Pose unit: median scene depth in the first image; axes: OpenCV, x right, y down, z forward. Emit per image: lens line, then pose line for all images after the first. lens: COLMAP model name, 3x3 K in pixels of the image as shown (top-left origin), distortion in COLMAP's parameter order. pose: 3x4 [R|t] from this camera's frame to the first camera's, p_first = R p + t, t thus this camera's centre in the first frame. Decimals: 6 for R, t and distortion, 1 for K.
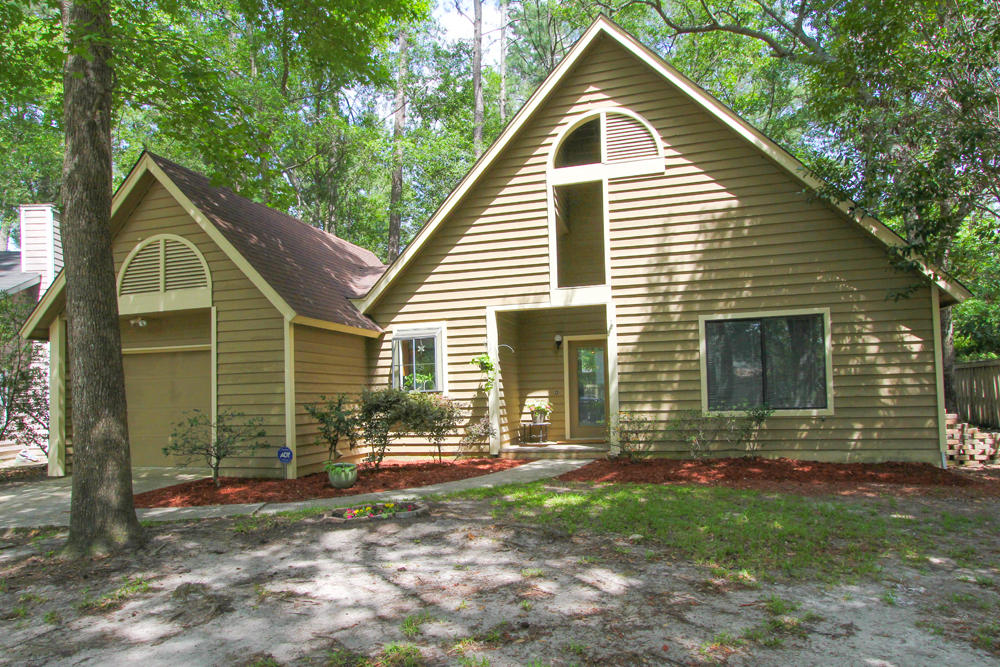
lens RADIAL K [[587.1, 0, 499.9], [0, 587.1, 370.8], [0, 0, 1]] dist [-0.005370, -0.001138]
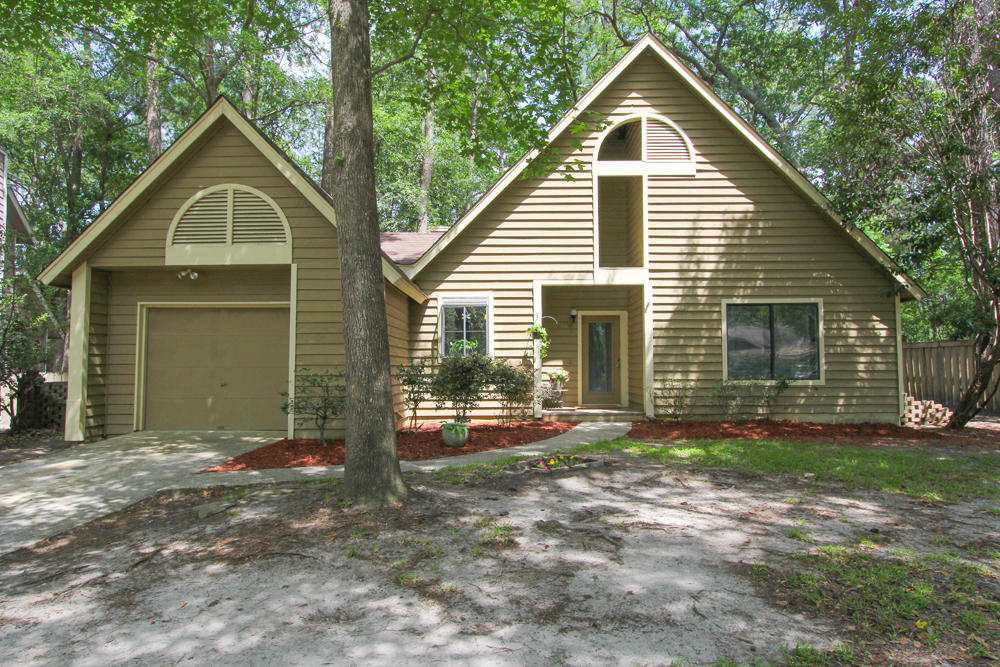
lens RADIAL K [[580.6, 0, 500.0], [0, 580.6, 333.5], [0, 0, 1]] dist [-0.000887, 0.000067]
pose [[0.967218, 0.038260, 0.251048, -0.373724], [-0.033444, 0.999166, -0.023424, 0.016584], [-0.251735, 0.014260, 0.967691, -0.016150]]
